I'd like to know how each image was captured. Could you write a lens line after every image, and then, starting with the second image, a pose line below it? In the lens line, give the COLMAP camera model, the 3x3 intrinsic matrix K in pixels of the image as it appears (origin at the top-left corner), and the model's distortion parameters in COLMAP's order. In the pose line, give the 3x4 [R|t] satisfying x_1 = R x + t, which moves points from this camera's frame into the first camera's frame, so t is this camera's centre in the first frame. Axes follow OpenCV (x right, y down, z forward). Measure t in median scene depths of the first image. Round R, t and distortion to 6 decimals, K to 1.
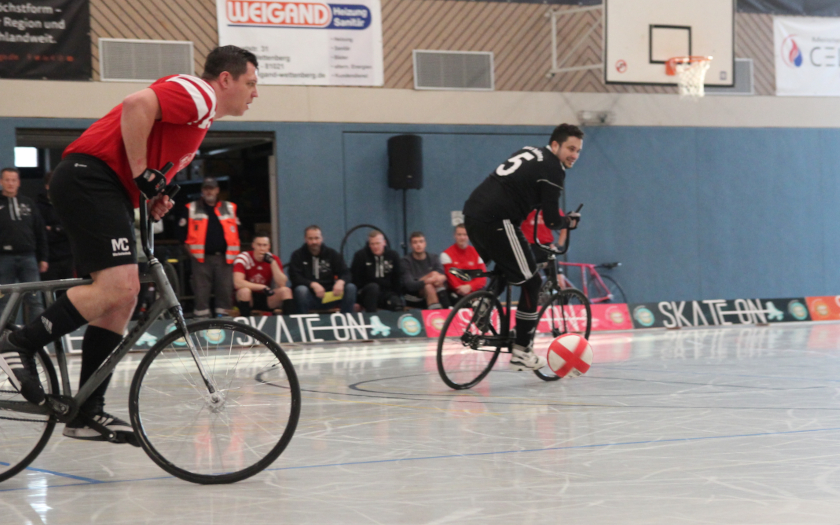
lens RADIAL K [[2726.8, 0, 420.0], [0, 2726.8, 262.5], [0, 0, 1]] dist [0.430689, -0.972170]
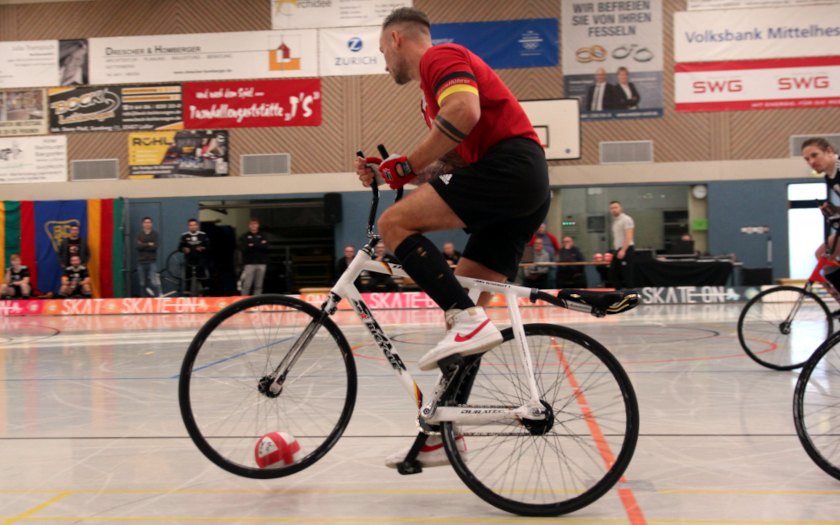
lens RADIAL K [[1233.8, 0, 420.0], [0, 1233.8, 262.5], [0, 0, 1]] dist [0.002486, 0.073610]
pose [[0.731348, 0.006260, -0.681976, 0.367494], [0.004182, 0.999898, 0.013663, -0.008778], [0.681991, -0.012845, 0.731247, 0.263569]]
